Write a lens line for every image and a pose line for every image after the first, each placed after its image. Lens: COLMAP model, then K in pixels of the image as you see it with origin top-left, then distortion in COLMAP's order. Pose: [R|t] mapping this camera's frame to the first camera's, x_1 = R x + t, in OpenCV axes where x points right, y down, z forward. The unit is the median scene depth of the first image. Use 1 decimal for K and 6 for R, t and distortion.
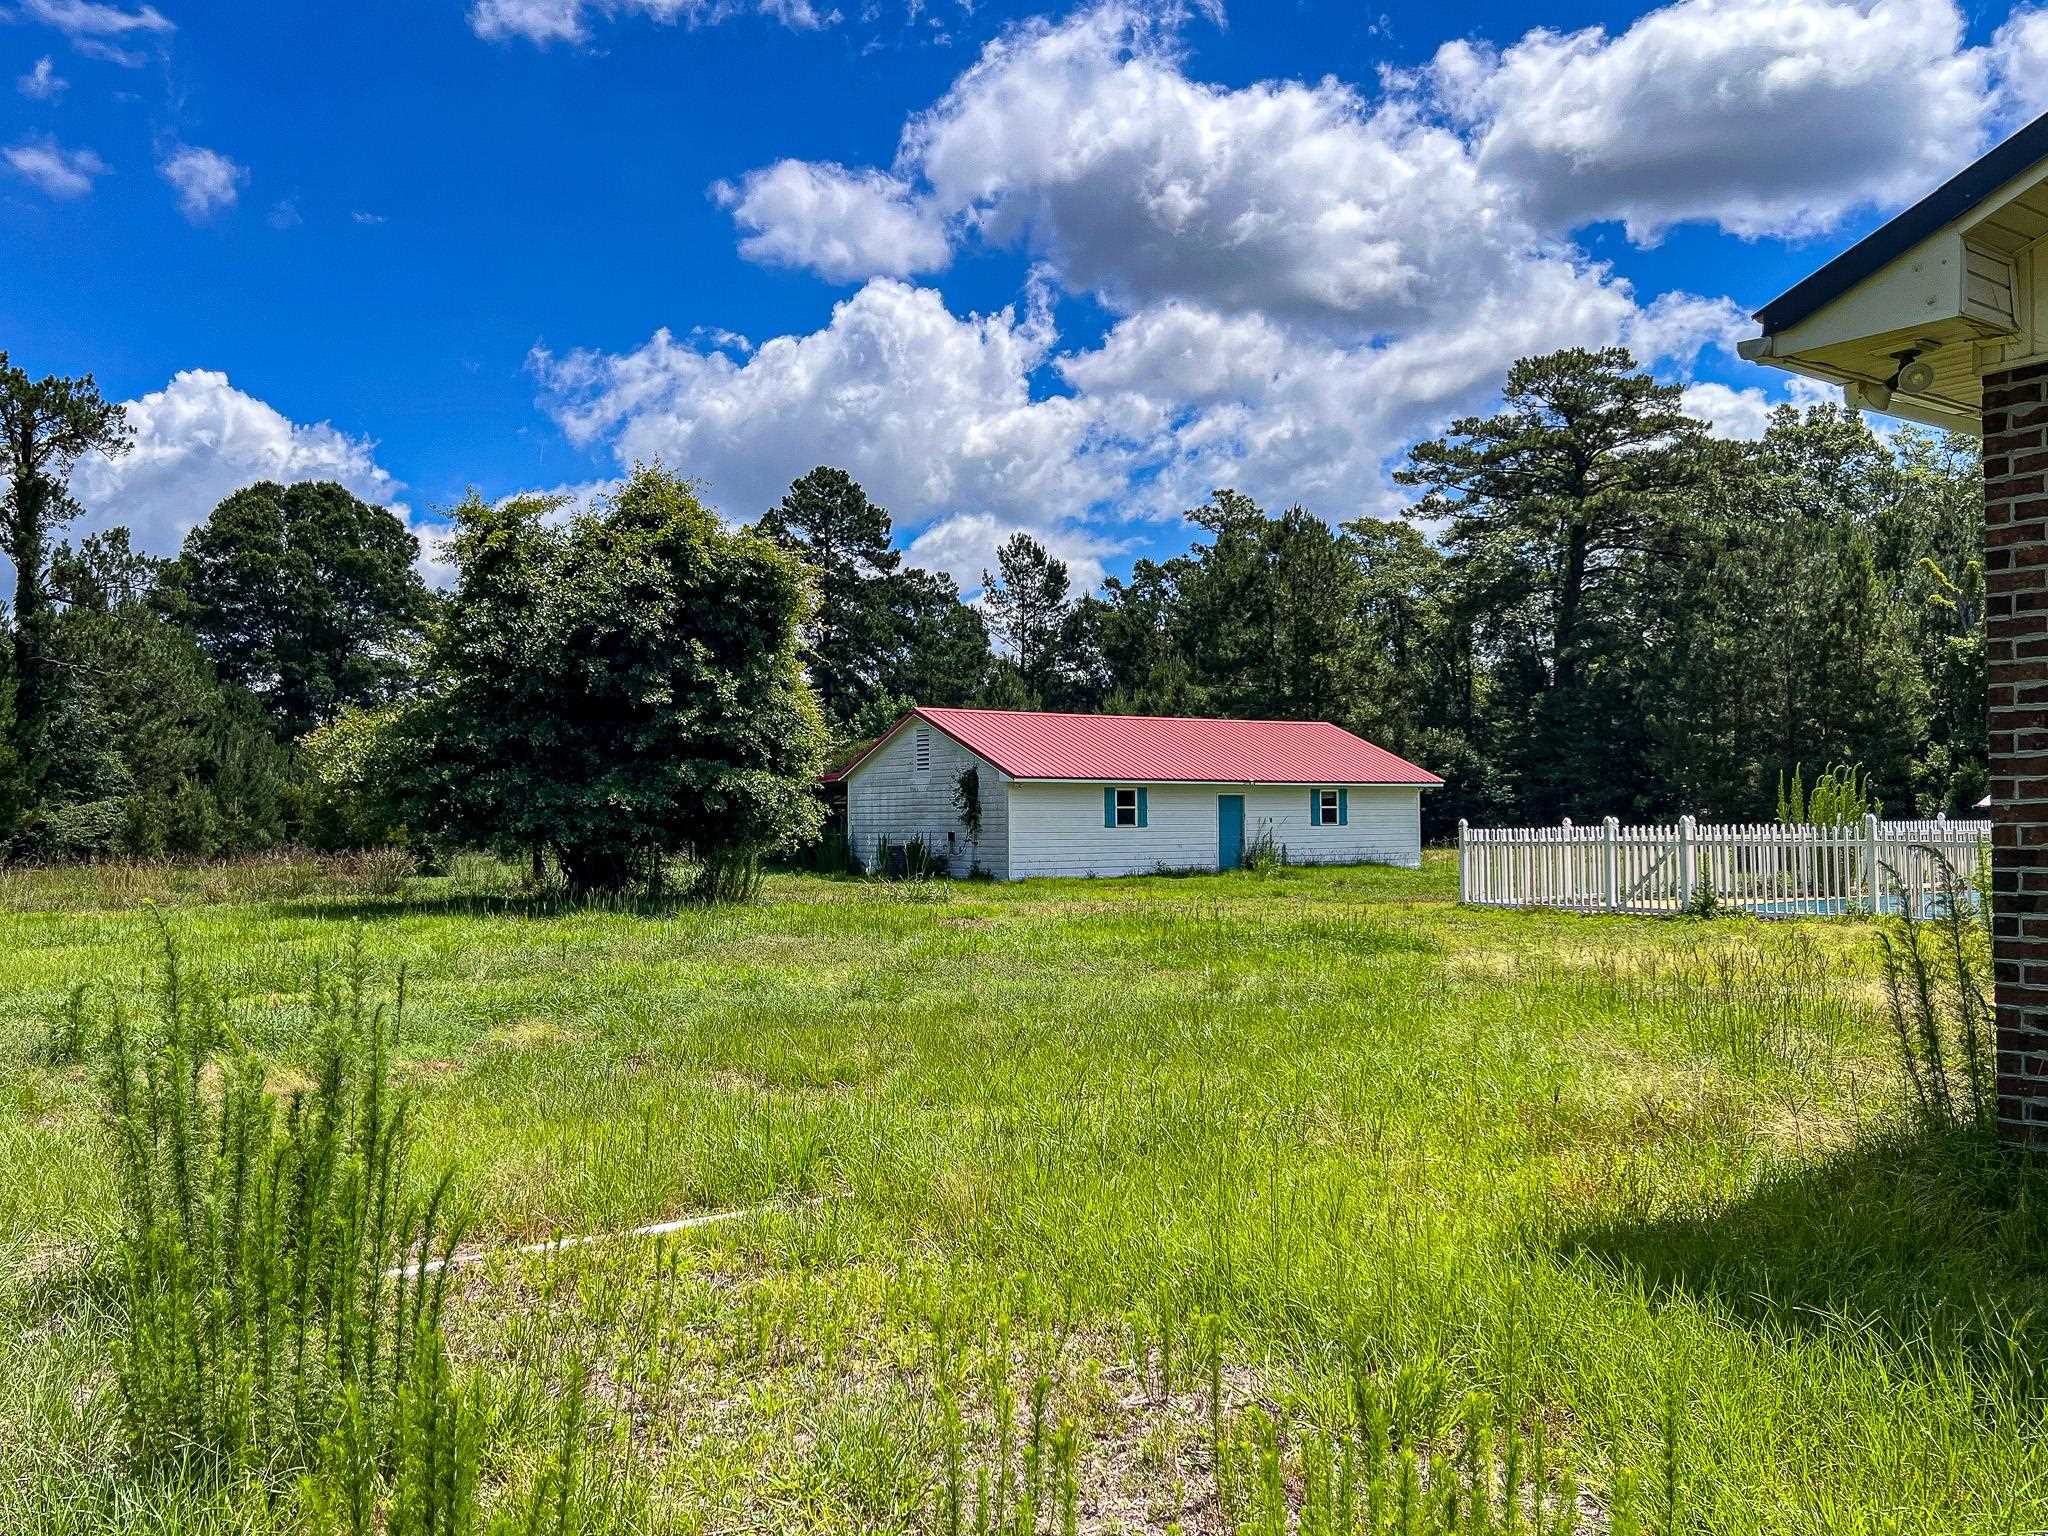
lens RADIAL K [[1767.8, 0, 1024.3], [0, 1767.8, 750.7], [0, 0, 1]] dist [0.033742, 0.002056]
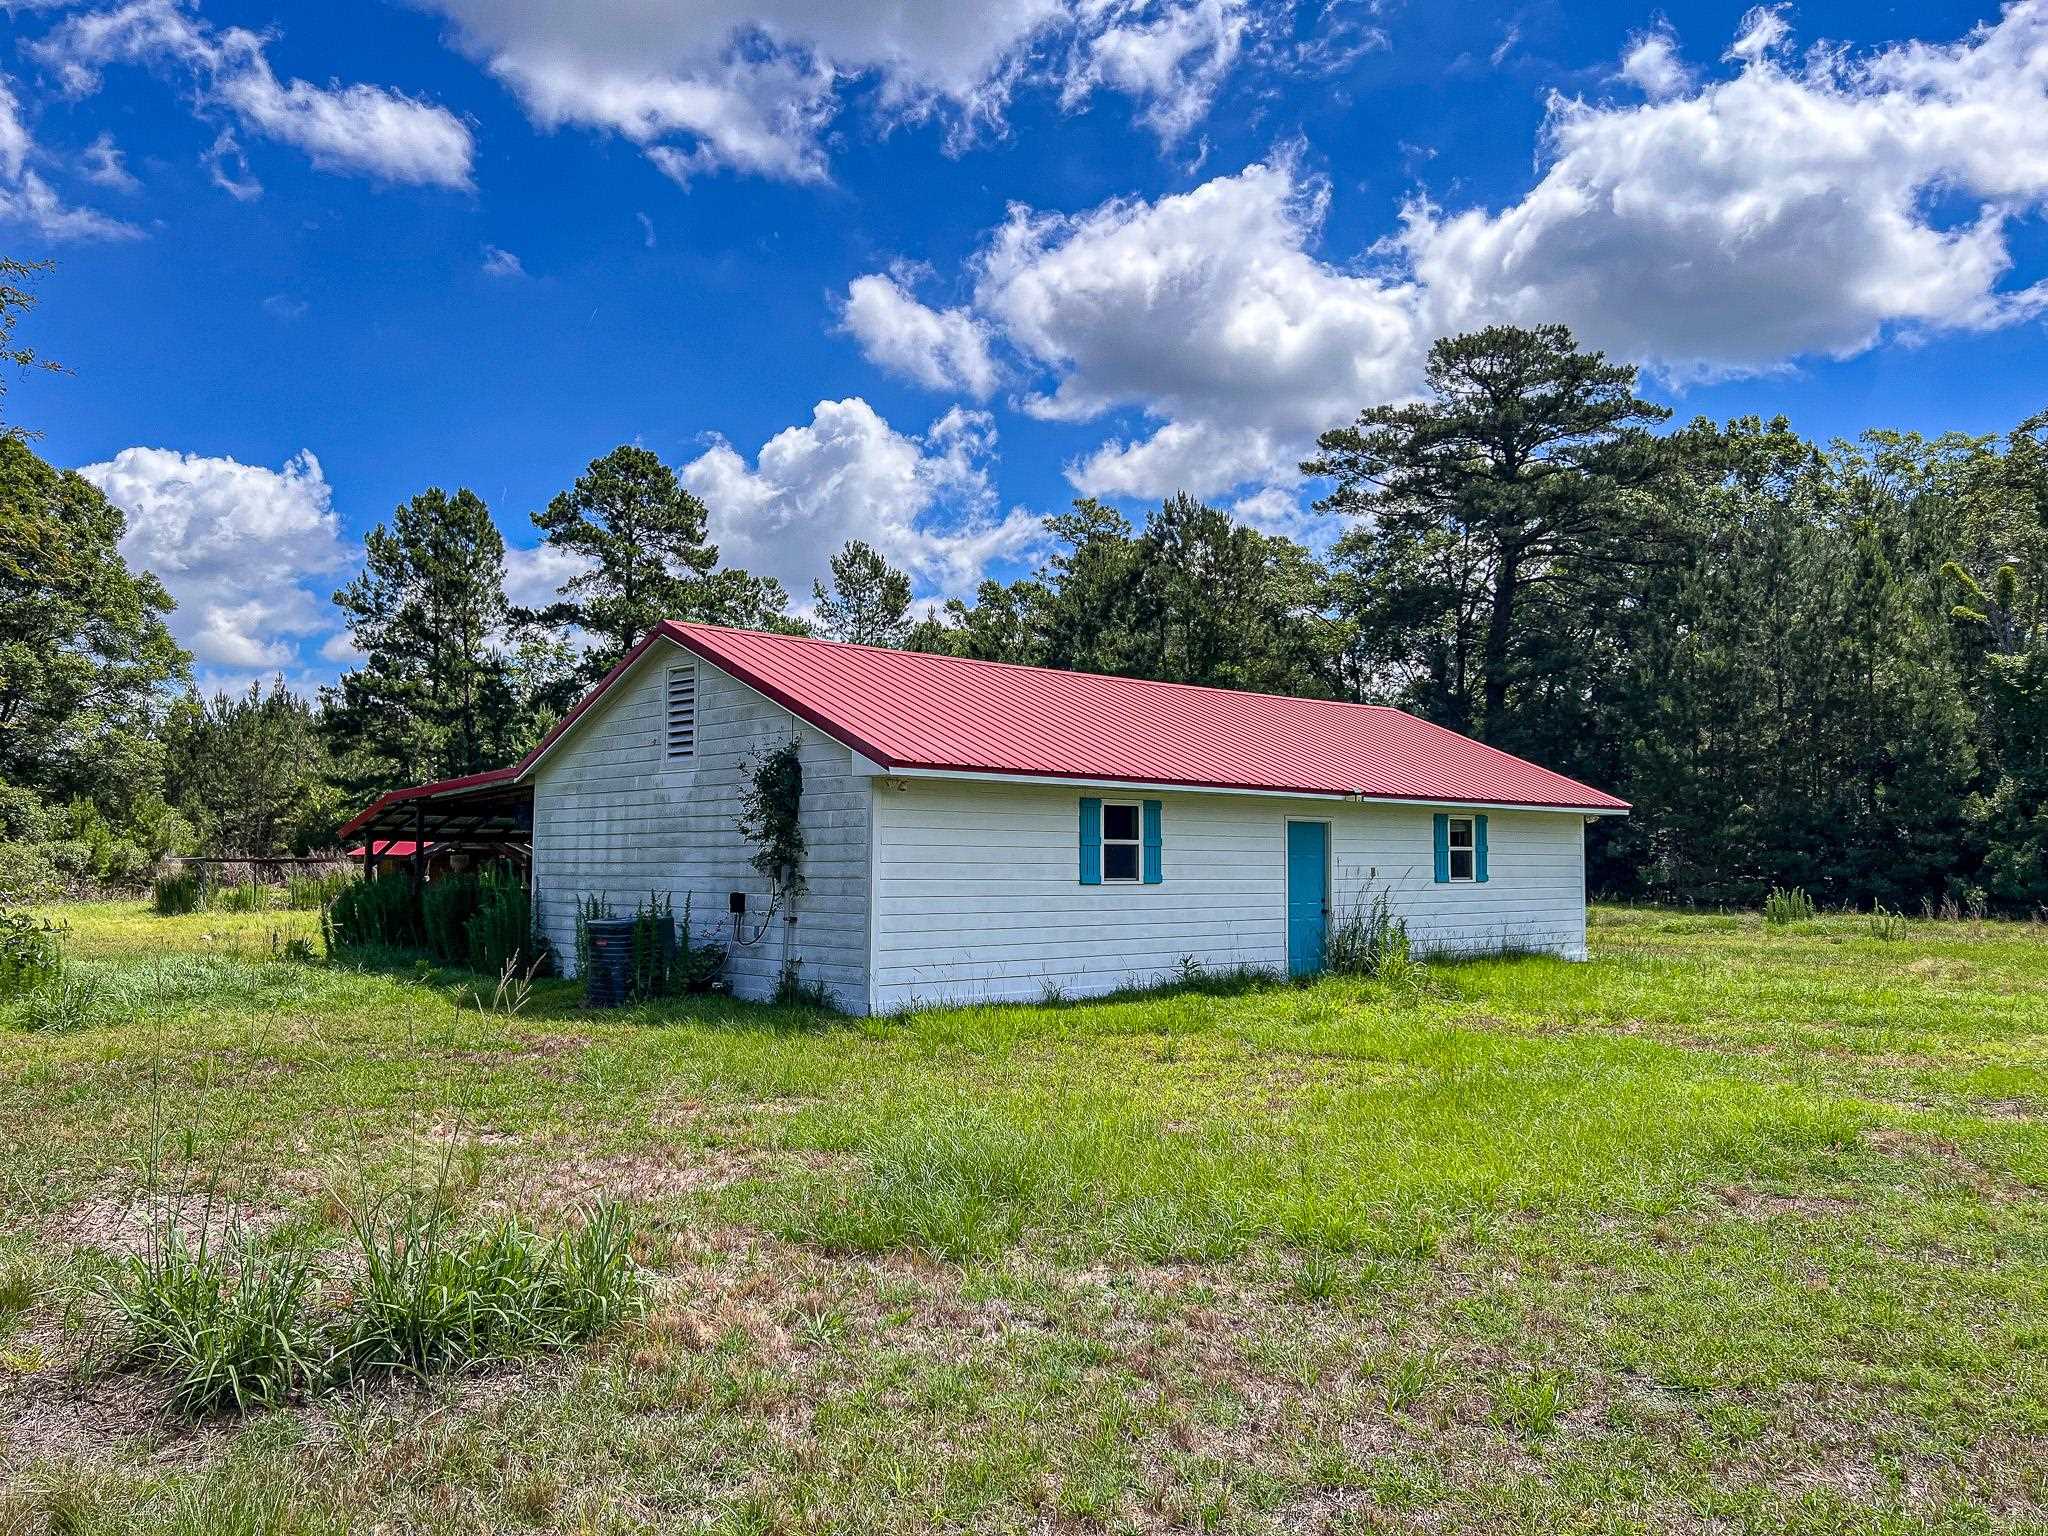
lens RADIAL K [[1557.7, 0, 1007.2], [0, 1557.7, 781.4], [0, 0, 1]] dist [0.038986, -0.019092]
pose [[0.994653, 0.016902, 0.101885, -0.006271], [-0.015590, 0.999785, -0.013658, 0.009932], [-0.102094, 0.011996, 0.994702, 0.266308]]
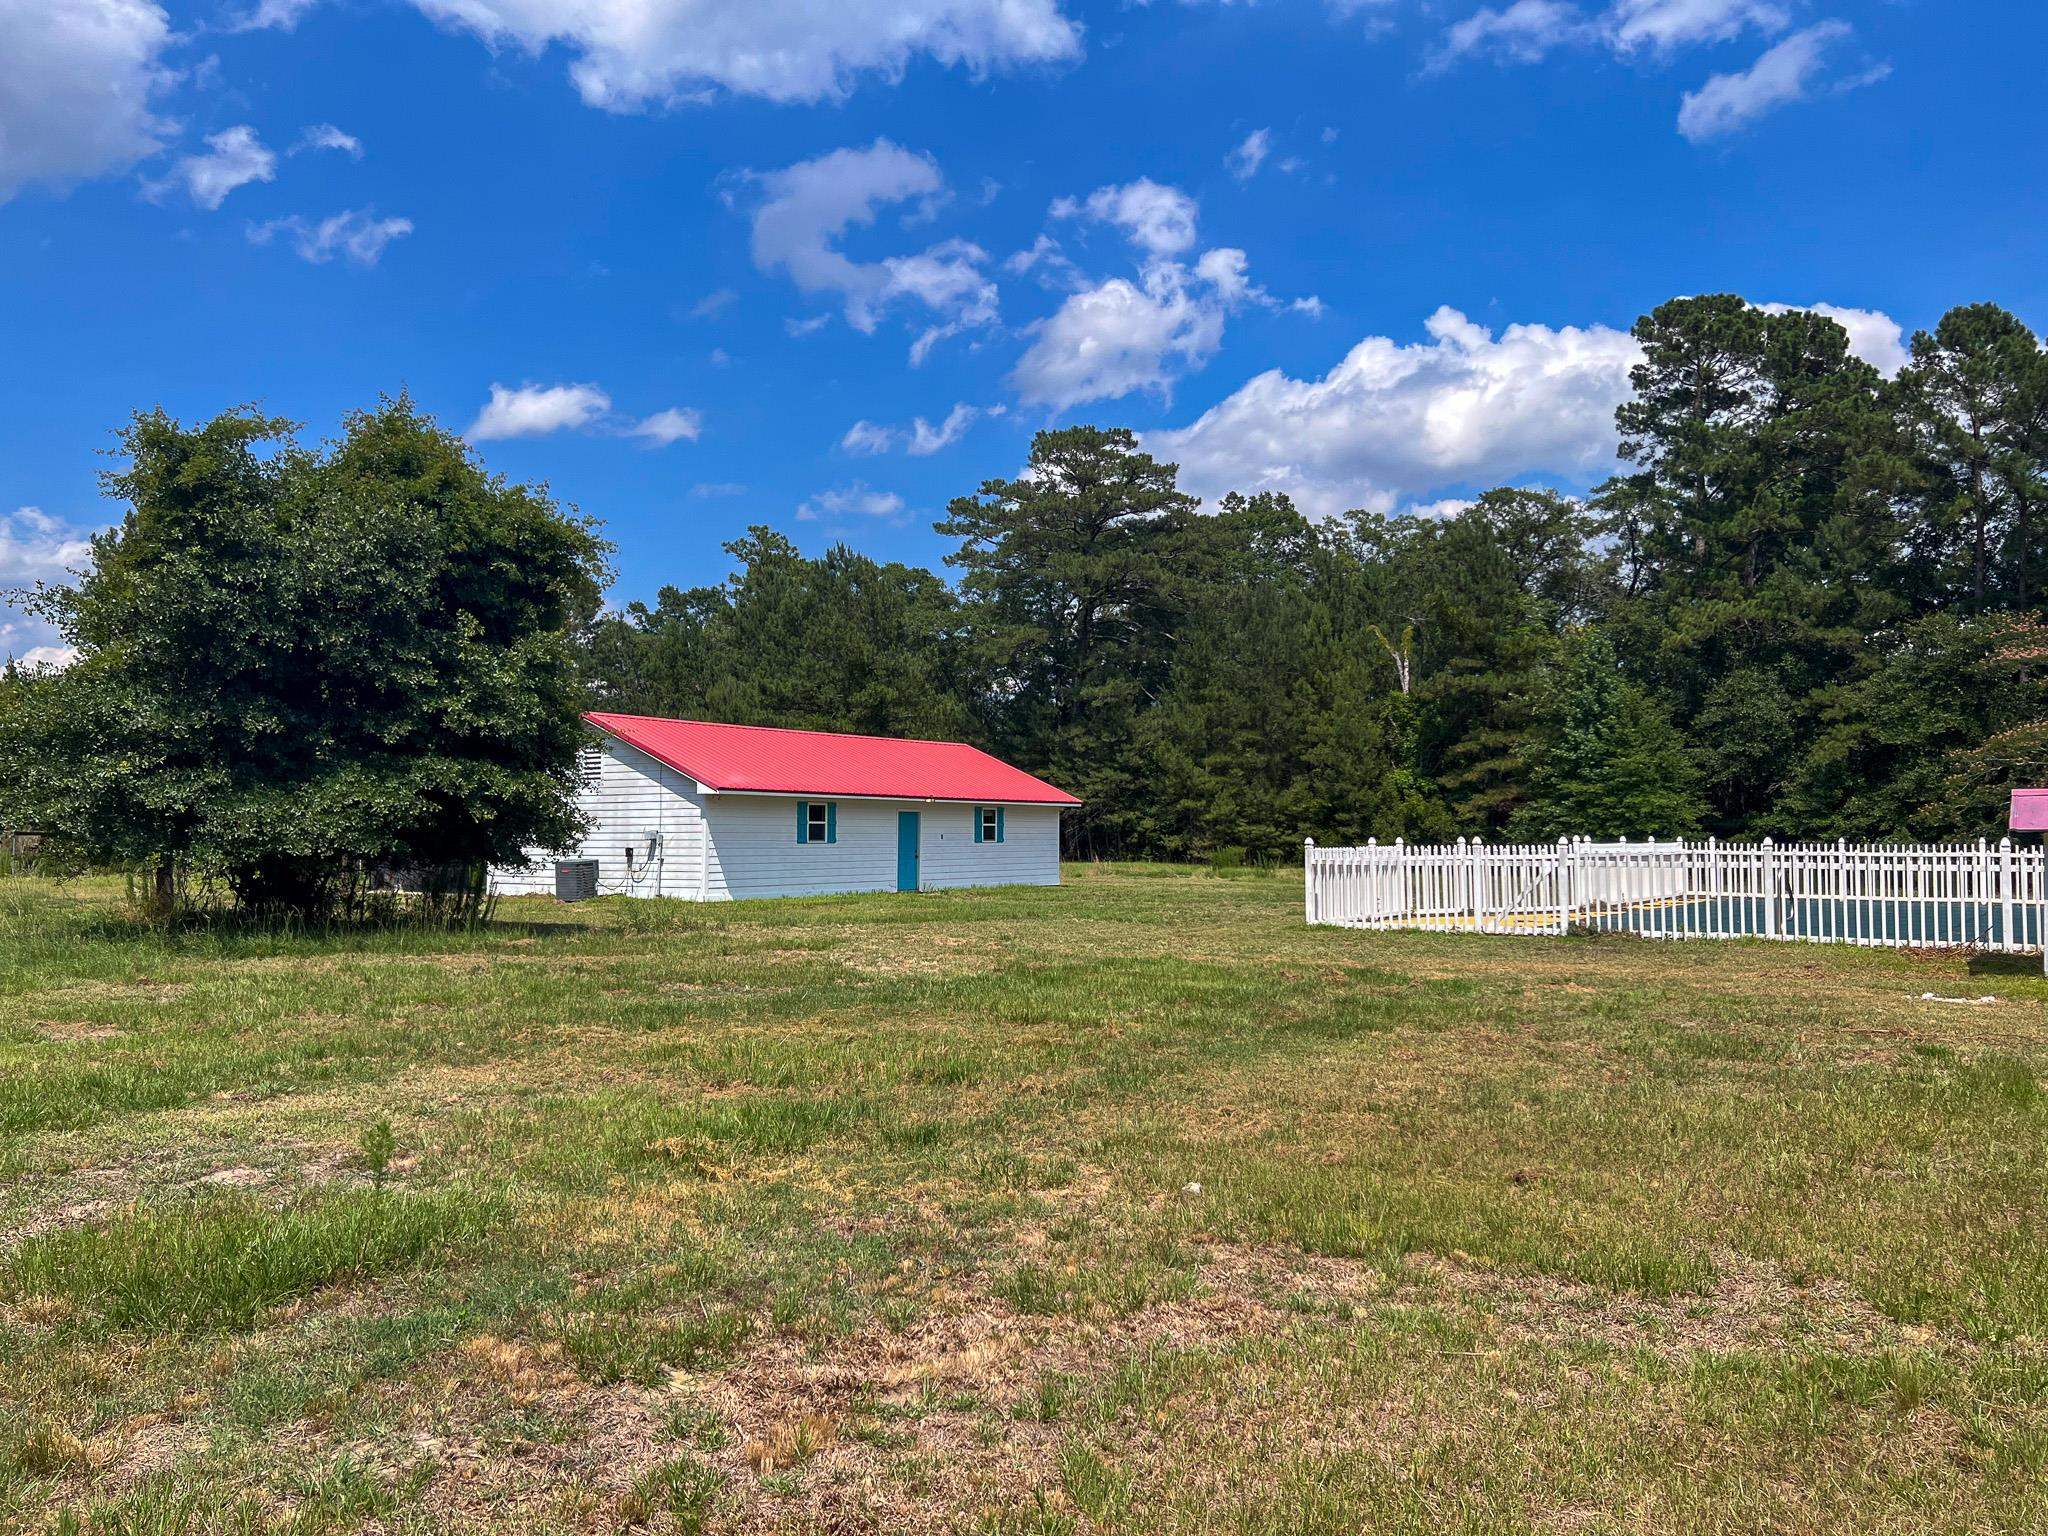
lens RADIAL K [[1557.7, 0, 1019.9], [0, 1557.7, 774.5], [0, 0, 1]] dist [0.038986, -0.019092]
pose [[0.945429, 0.021831, 0.325096, -0.052205], [-0.021339, 0.999759, -0.005080, 0.003295], [-0.325129, -0.002134, 0.945667, 0.066756]]
